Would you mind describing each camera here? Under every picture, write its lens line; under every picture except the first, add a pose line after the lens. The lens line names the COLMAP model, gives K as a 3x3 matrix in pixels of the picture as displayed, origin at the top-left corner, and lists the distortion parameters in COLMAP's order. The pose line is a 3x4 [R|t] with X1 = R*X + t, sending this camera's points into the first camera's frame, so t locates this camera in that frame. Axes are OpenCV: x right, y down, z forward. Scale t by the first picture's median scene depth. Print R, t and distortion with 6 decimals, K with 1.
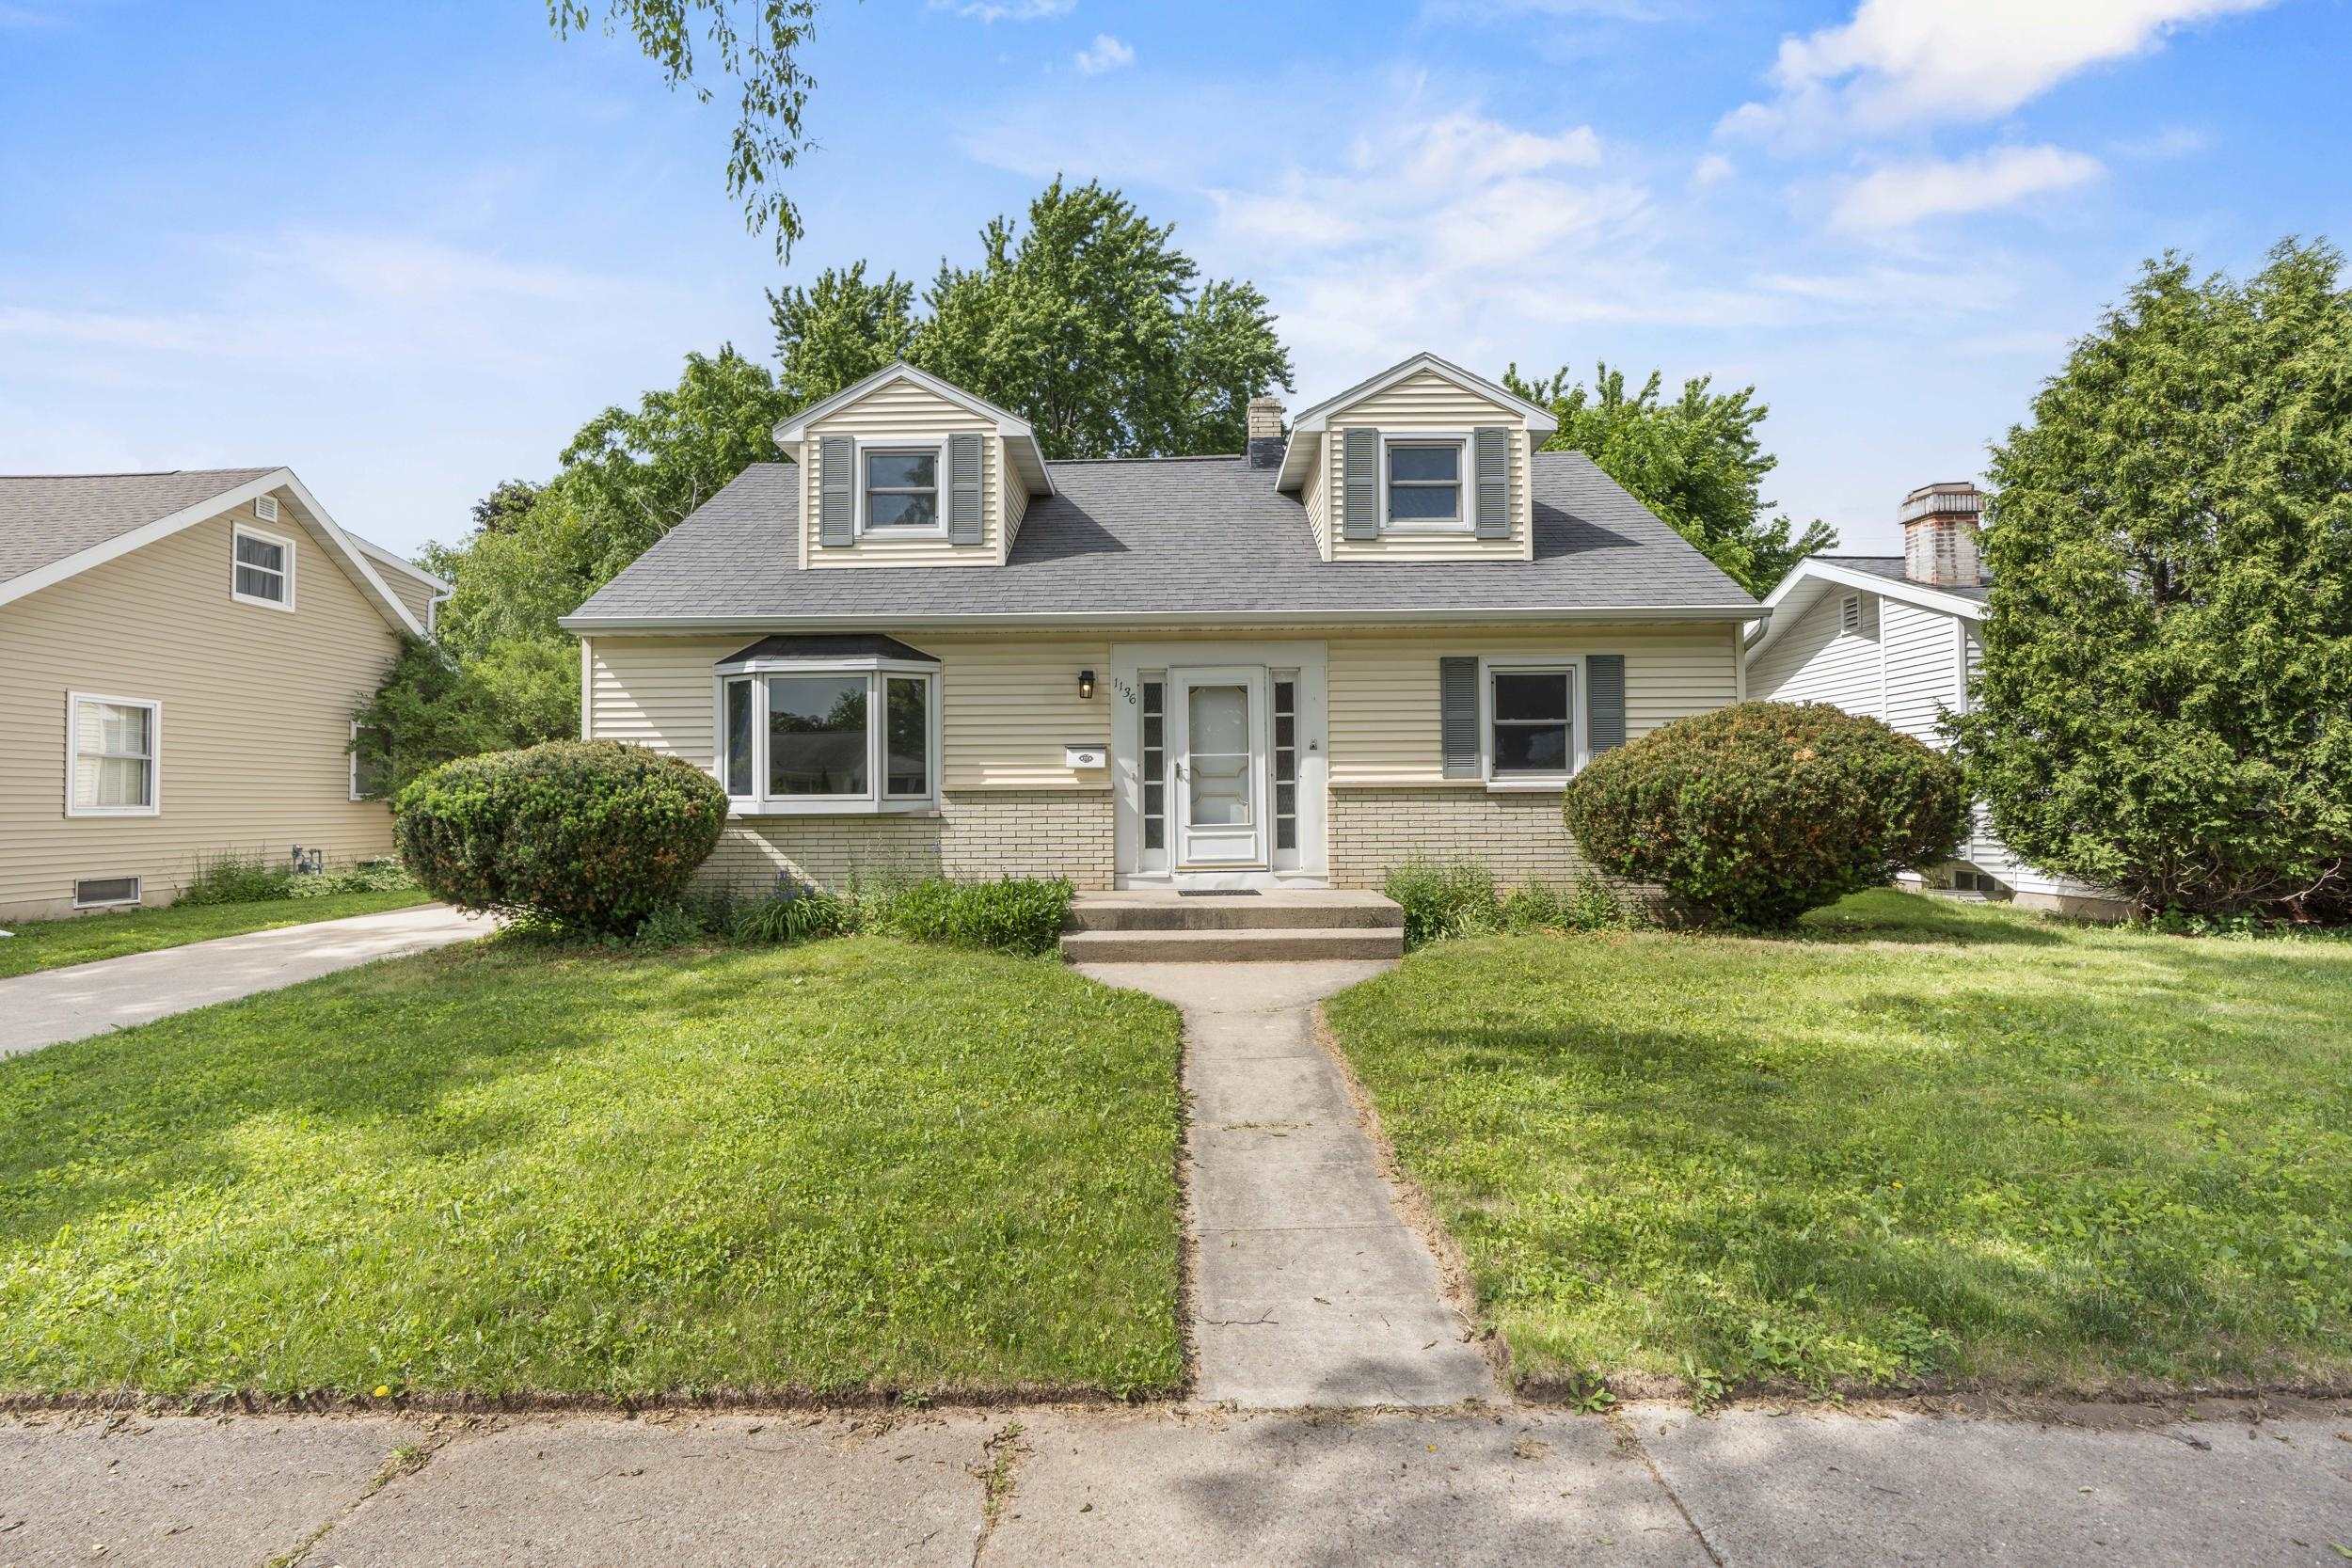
lens RADIAL K [[1041.4, 0, 1164.8], [0, 1041.4, 793.9], [0, 0, 1]] dist [0.002749, 0.000038]
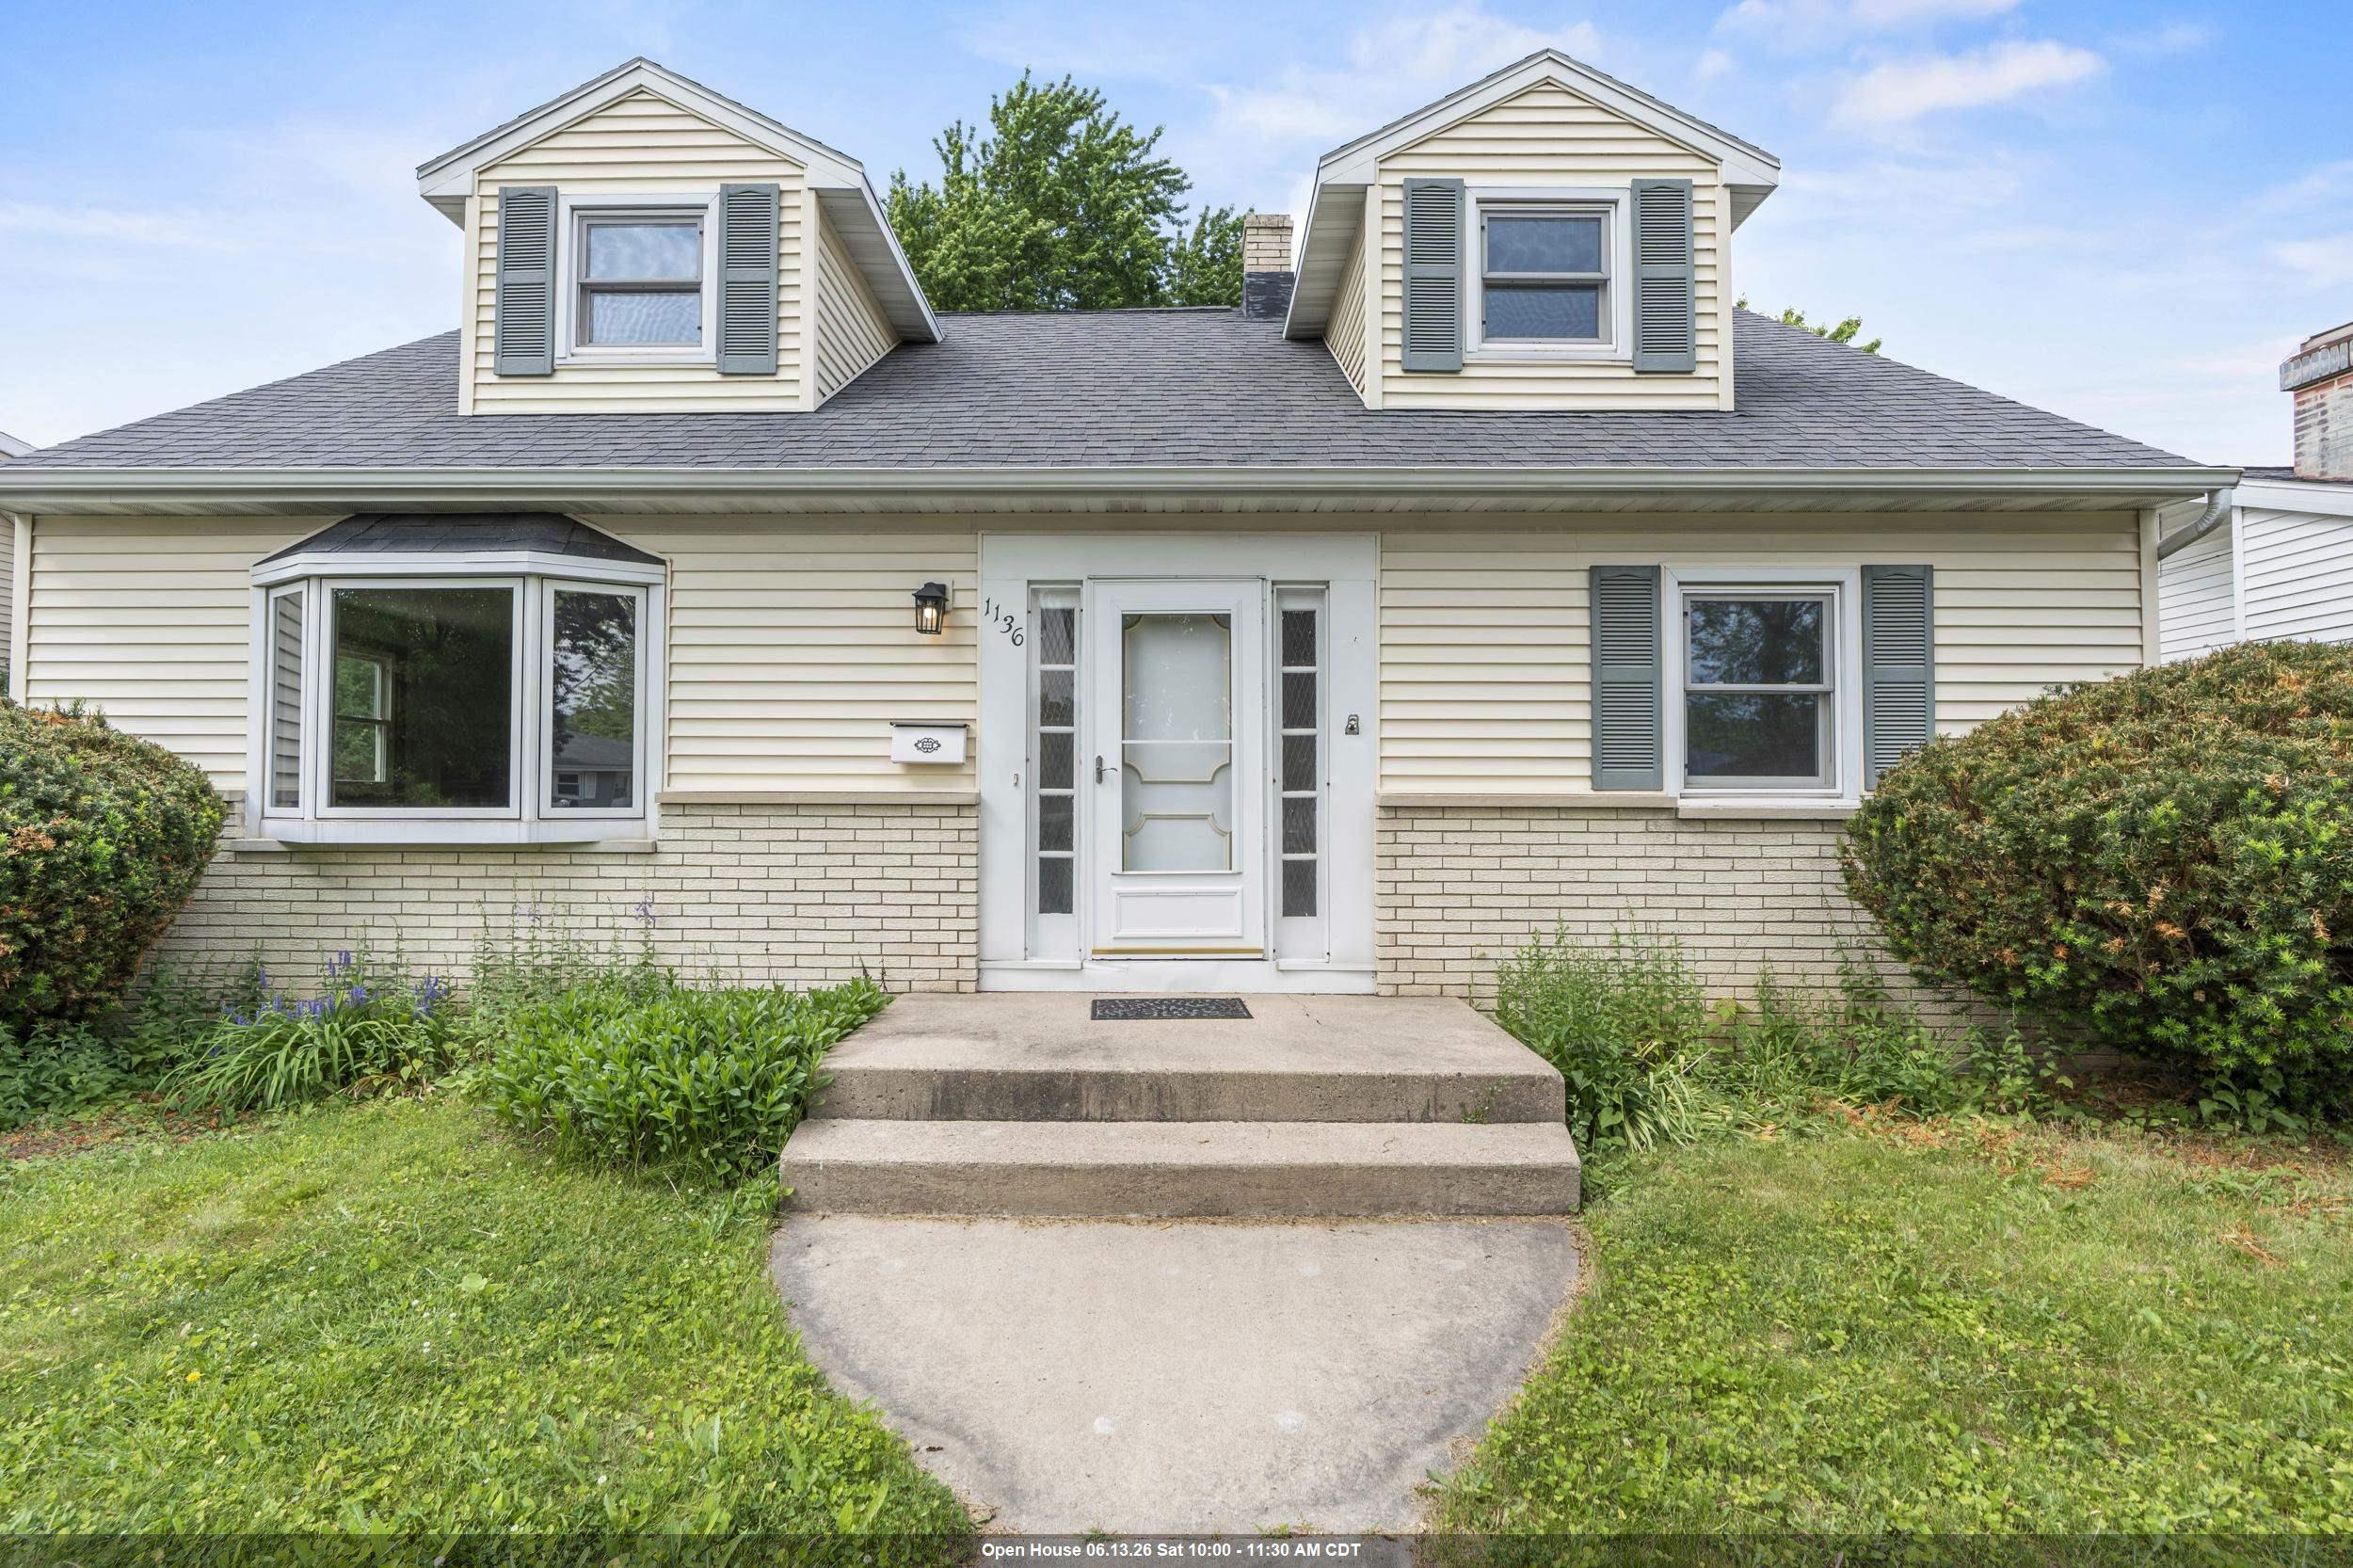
lens RADIAL K [[1053.5, 0, 1155.3], [0, 1053.5, 784.2], [0, 0, 1]] dist [-0.006553, 0.002419]
pose [[0.999905, 0.012323, -0.006230, 0.044423], [-0.012411, 0.999821, -0.014260, -0.007686], [0.006053, 0.014336, 0.999879, 0.454186]]
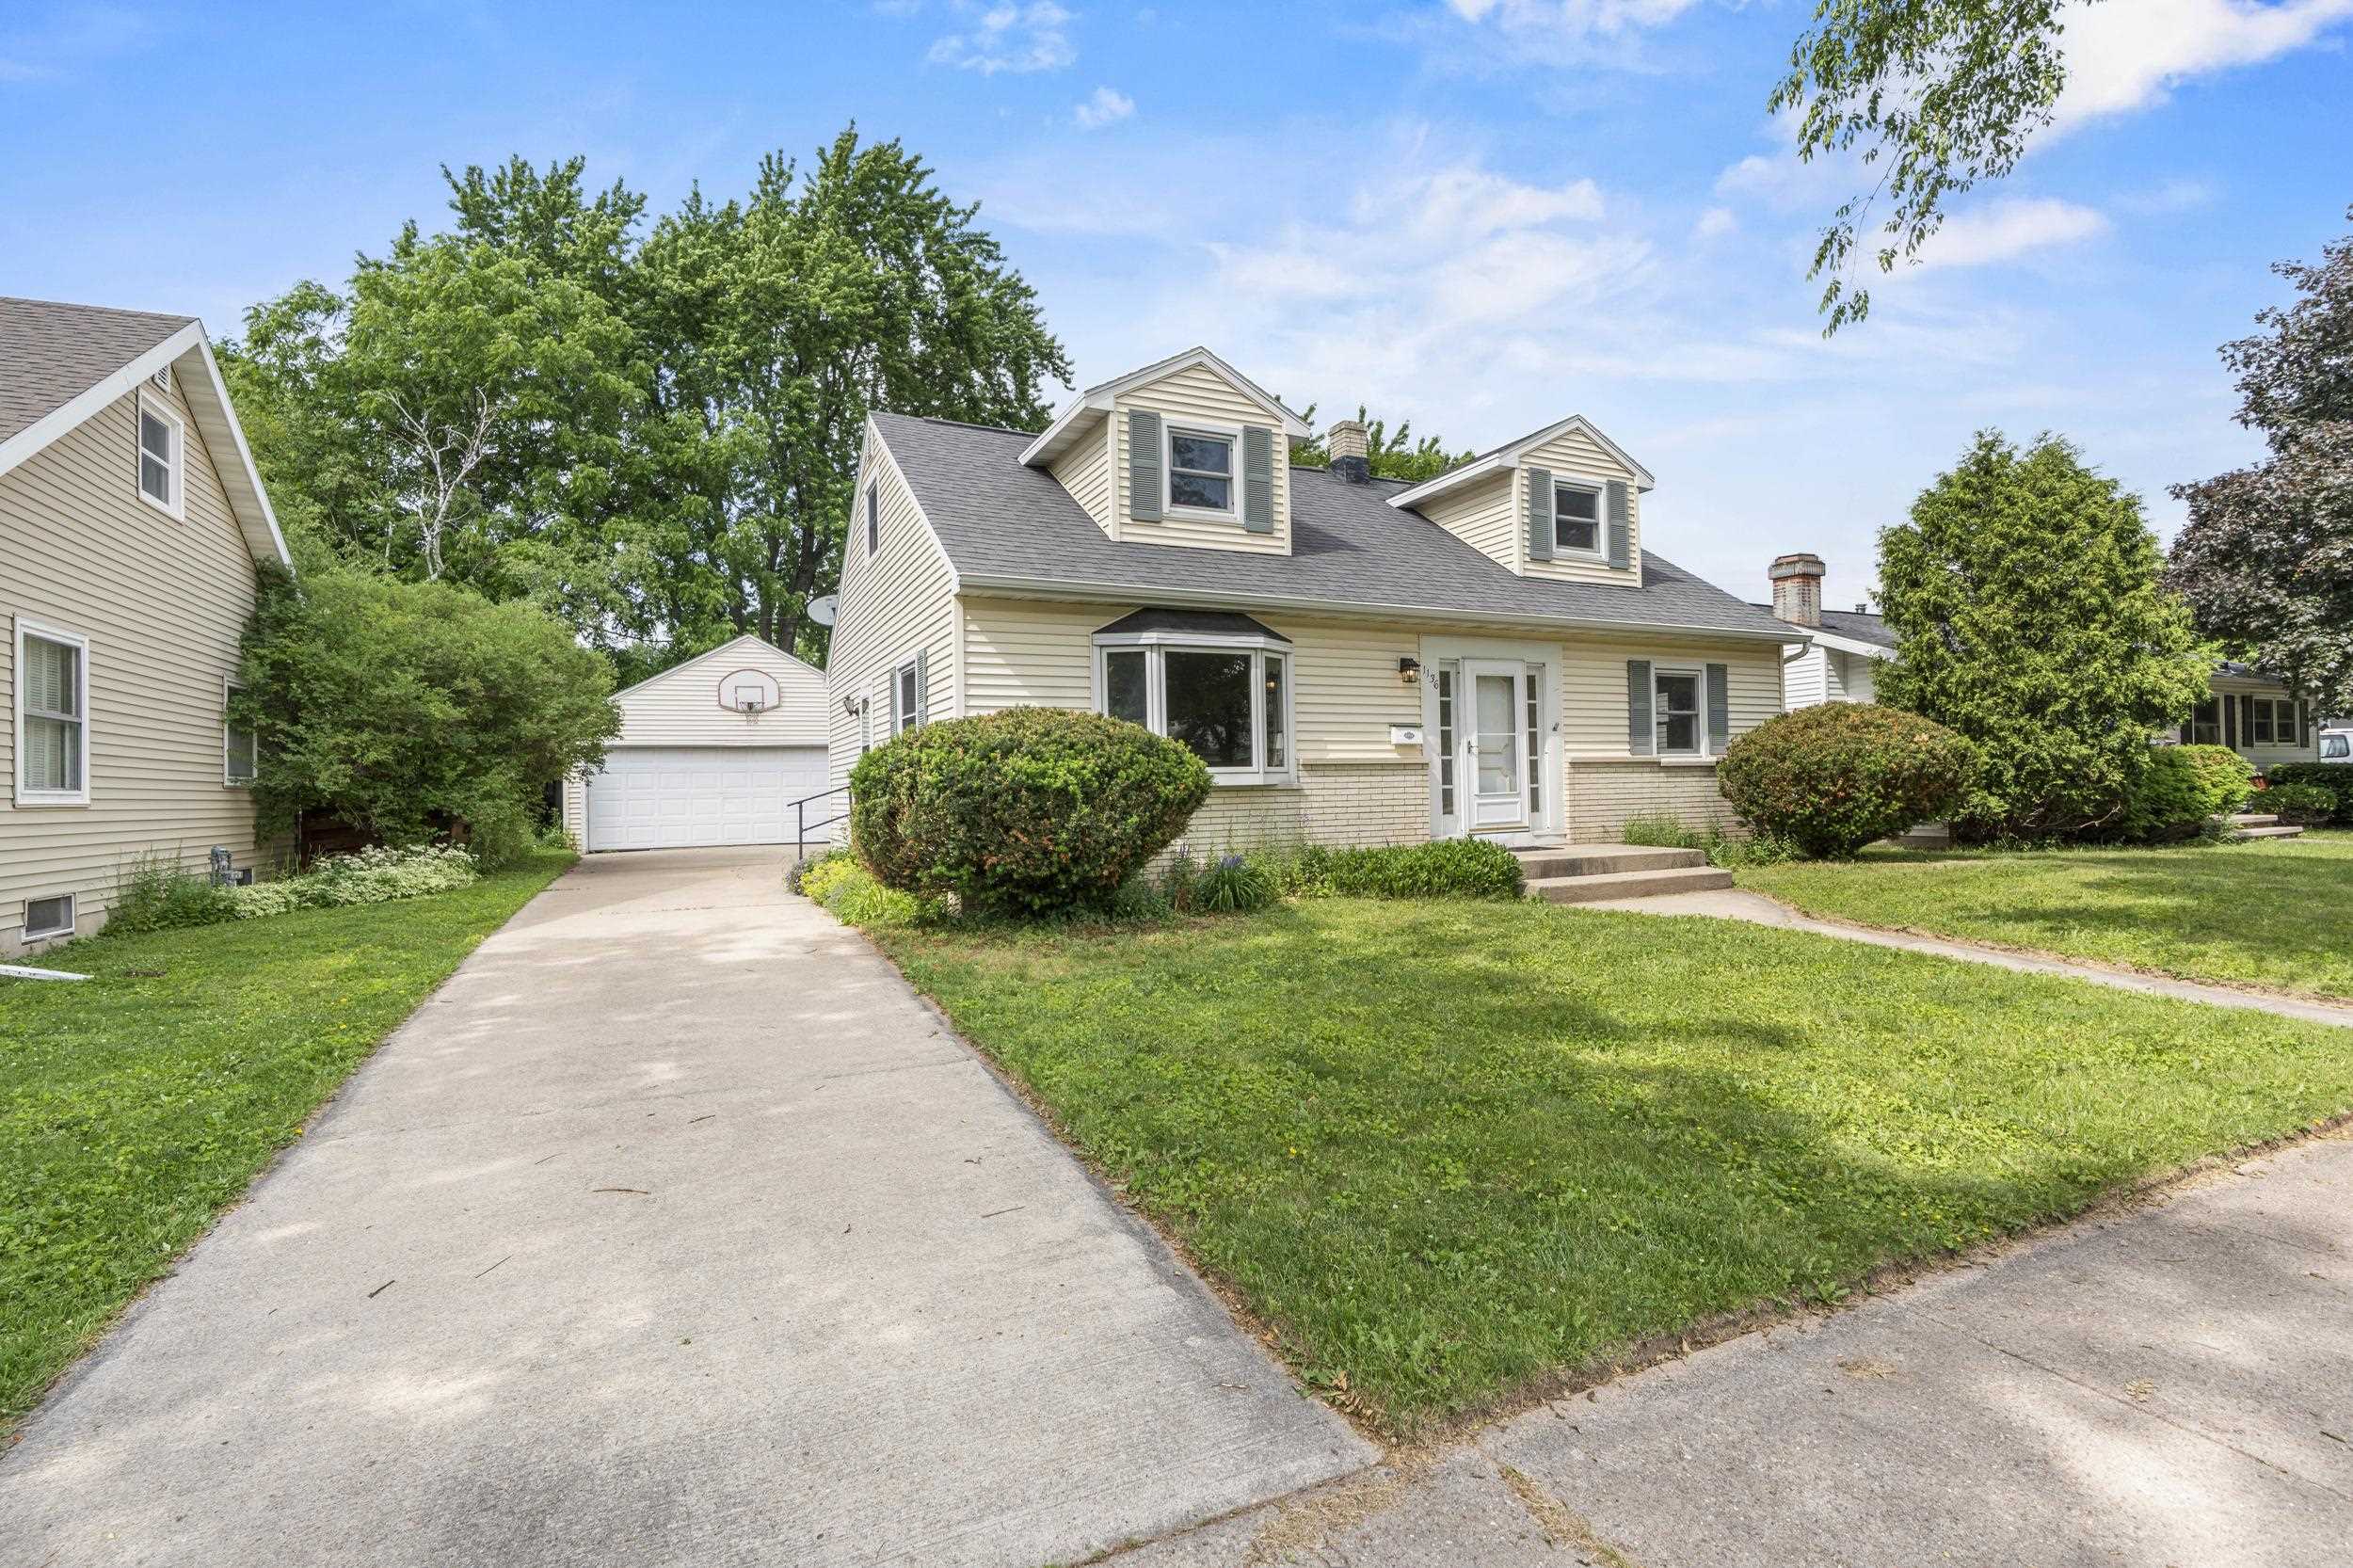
lens RADIAL K [[1053.5, 0, 1155.3], [0, 1053.5, 784.2], [0, 0, 1]] dist [-0.006553, 0.002419]
pose [[0.903081, -0.006723, 0.429417, -0.806038], [0.007808, 0.999969, -0.000765, 0.017152], [-0.429398, 0.004044, 0.903106, 0.086617]]
